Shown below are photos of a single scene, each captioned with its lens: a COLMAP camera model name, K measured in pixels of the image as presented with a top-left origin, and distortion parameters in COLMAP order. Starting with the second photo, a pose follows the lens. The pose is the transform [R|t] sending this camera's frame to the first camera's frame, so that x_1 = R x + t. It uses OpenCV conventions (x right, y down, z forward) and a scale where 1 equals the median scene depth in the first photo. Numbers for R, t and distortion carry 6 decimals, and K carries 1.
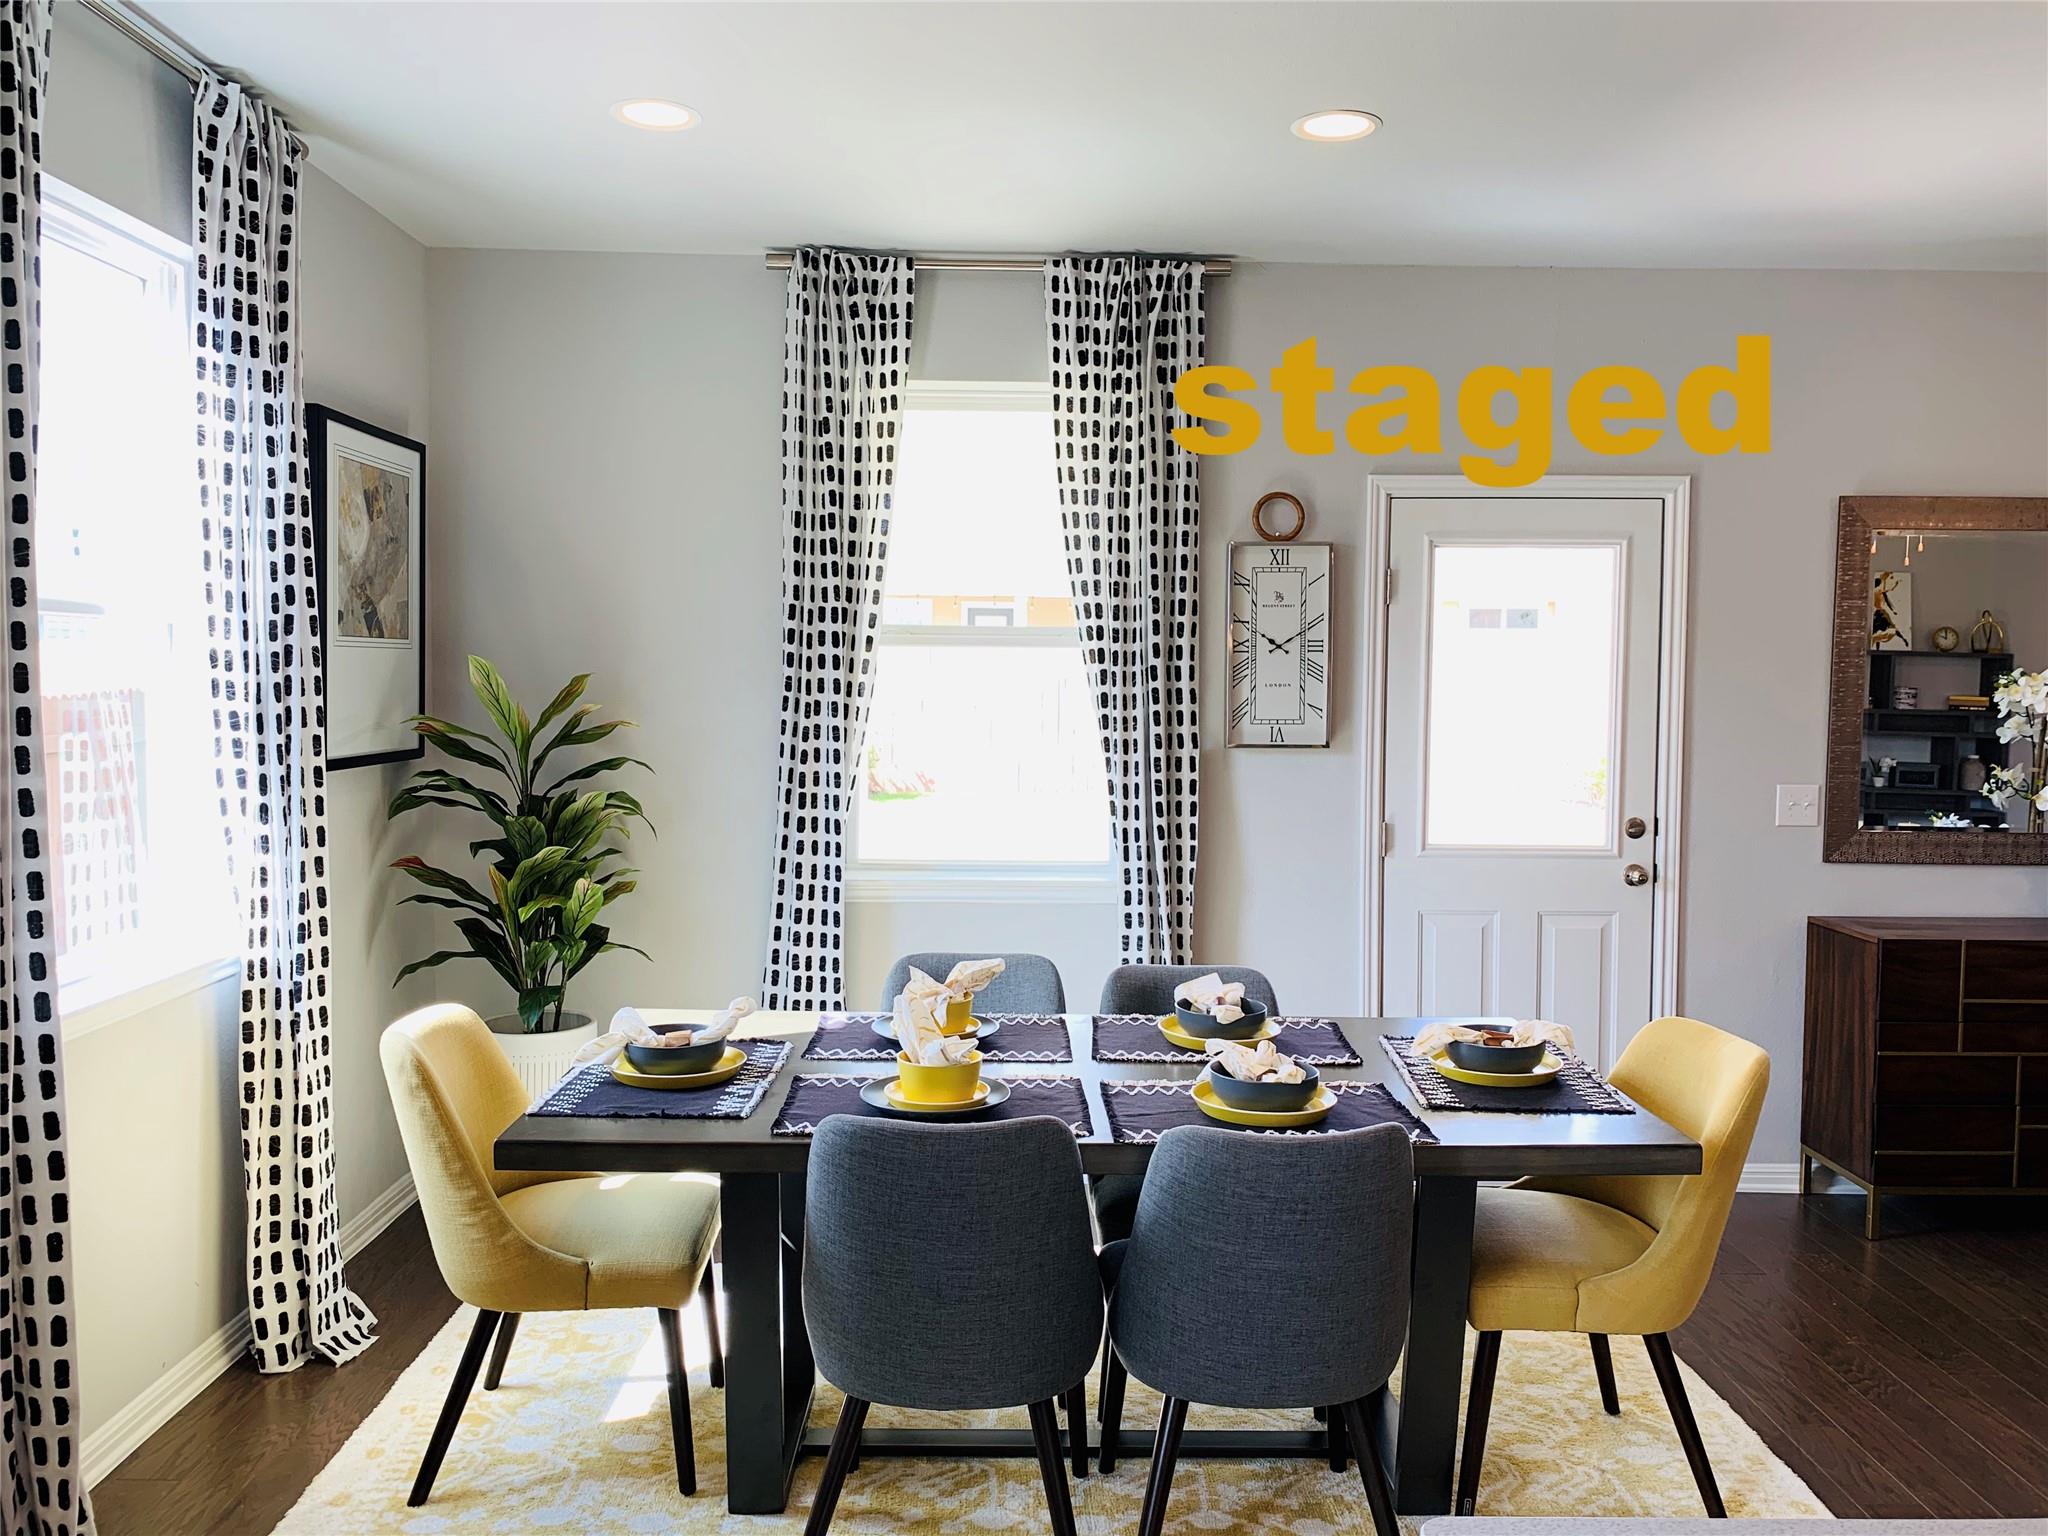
lens RADIAL K [[1586.6, 0, 1024.0], [0, 1586.6, 768.0], [0, 0, 1]] dist [0.114834, -0.174124]
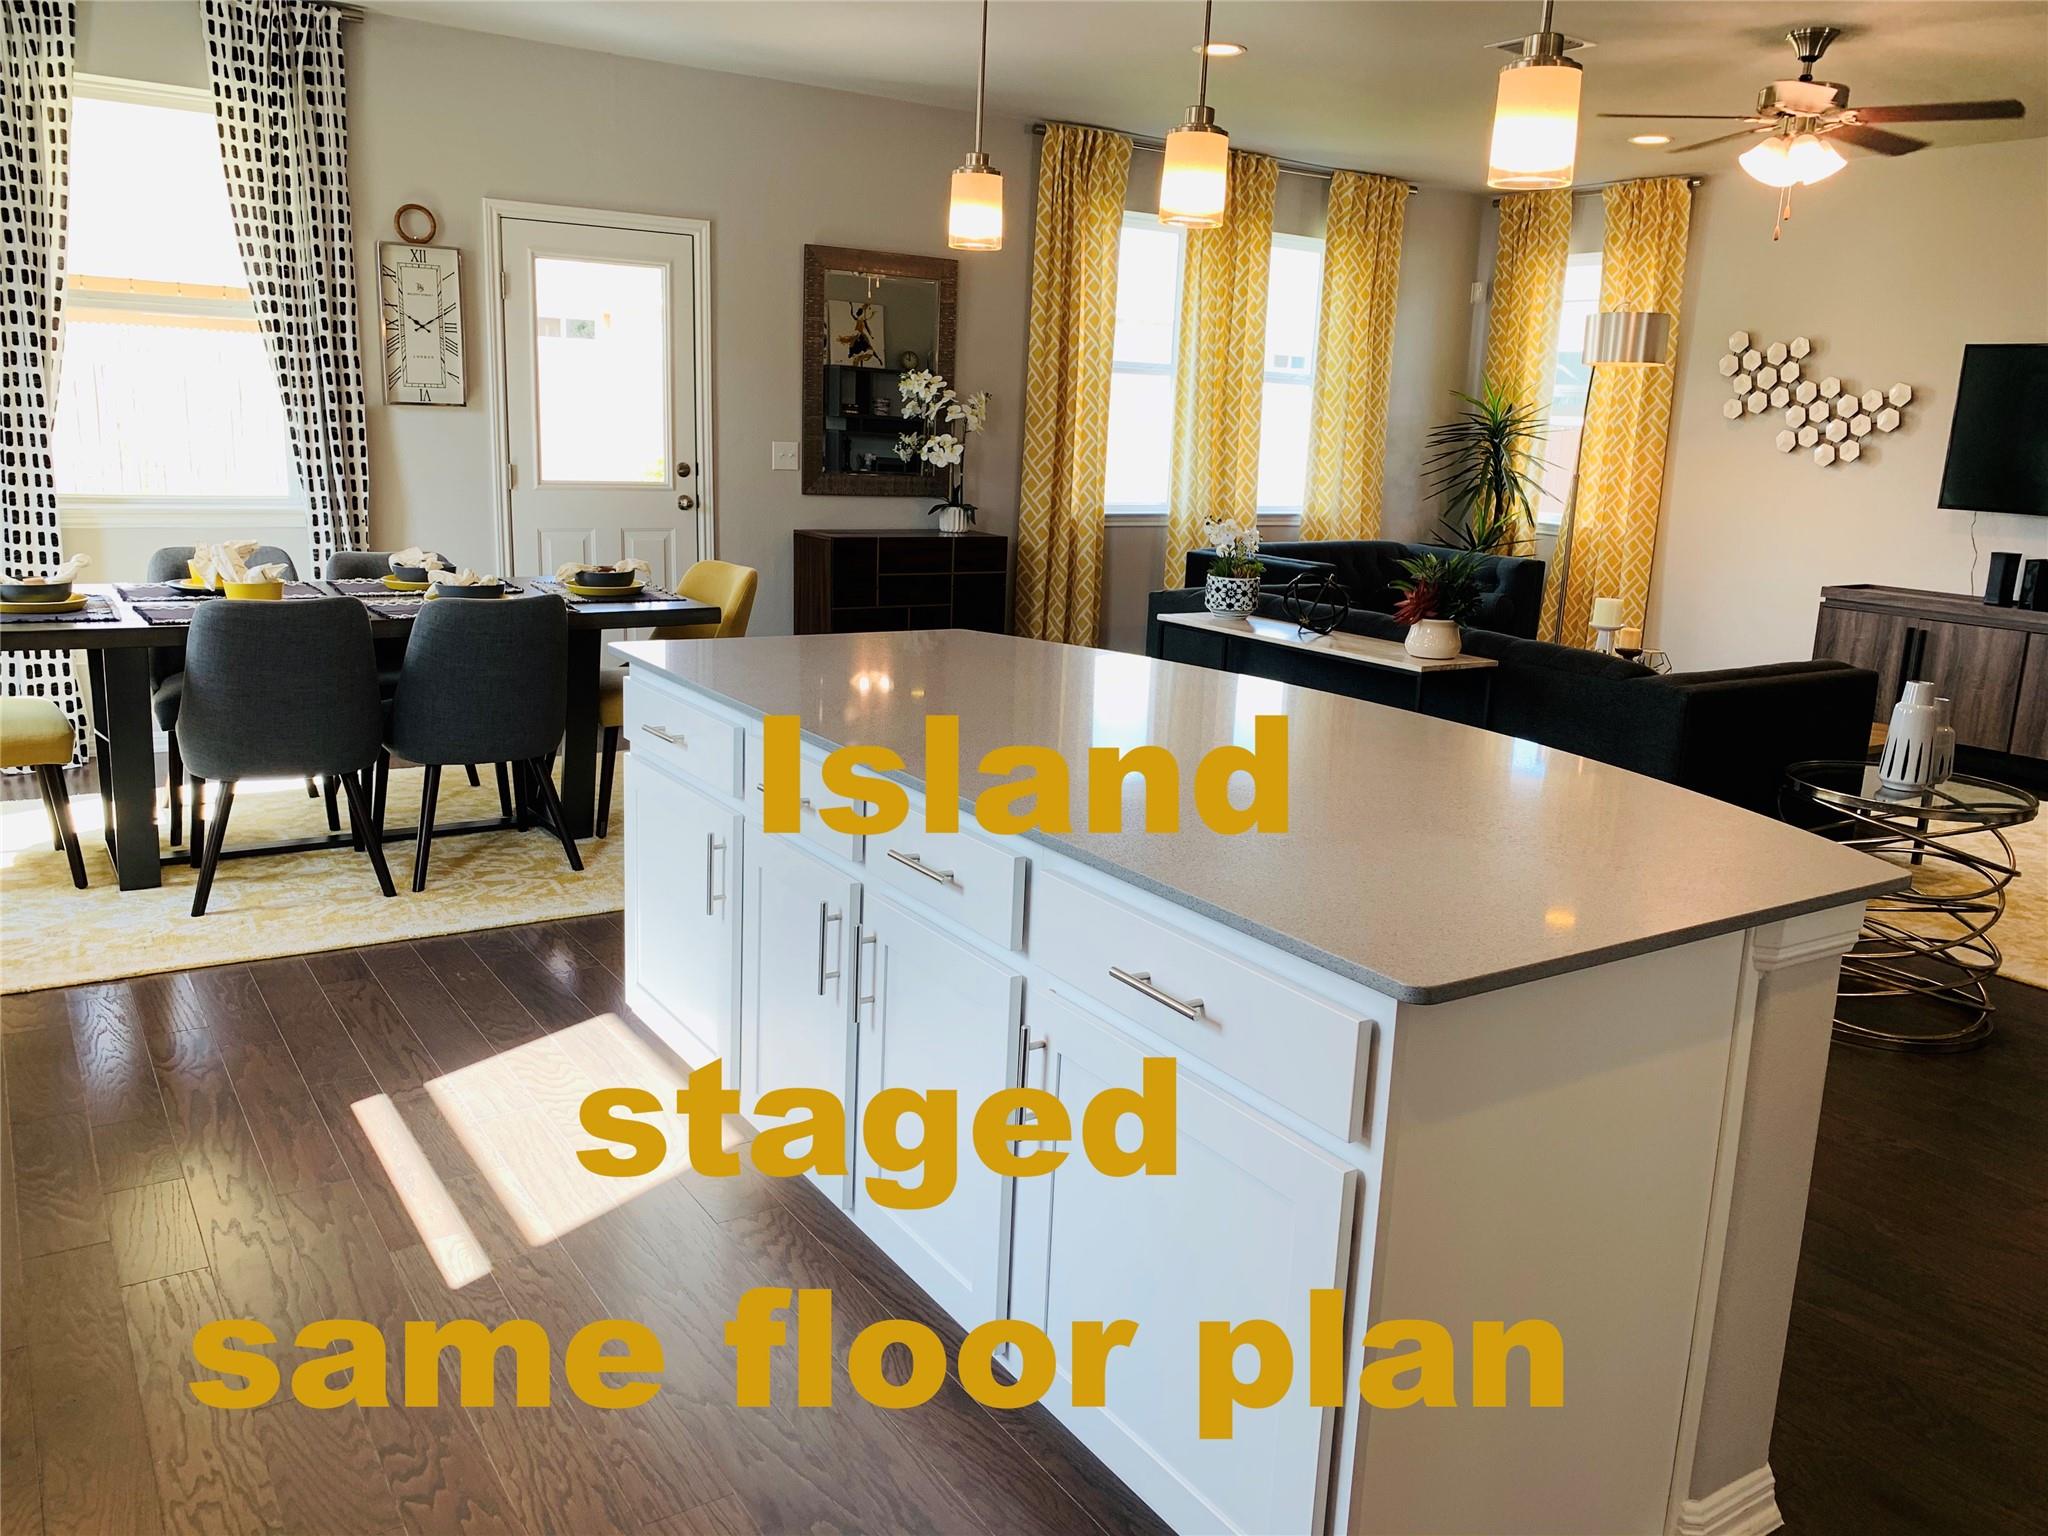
lens RADIAL K [[1584.4, 0, 1024.0], [0, 1584.4, 768.0], [0, 0, 1]] dist [0.018896, -0.009557]
pose [[0.843575, -0.093493, 0.528810, -0.152298], [0.000323, 0.984816, 0.173599, 0.055923], [-0.537011, -0.146273, 0.830797, -0.419556]]
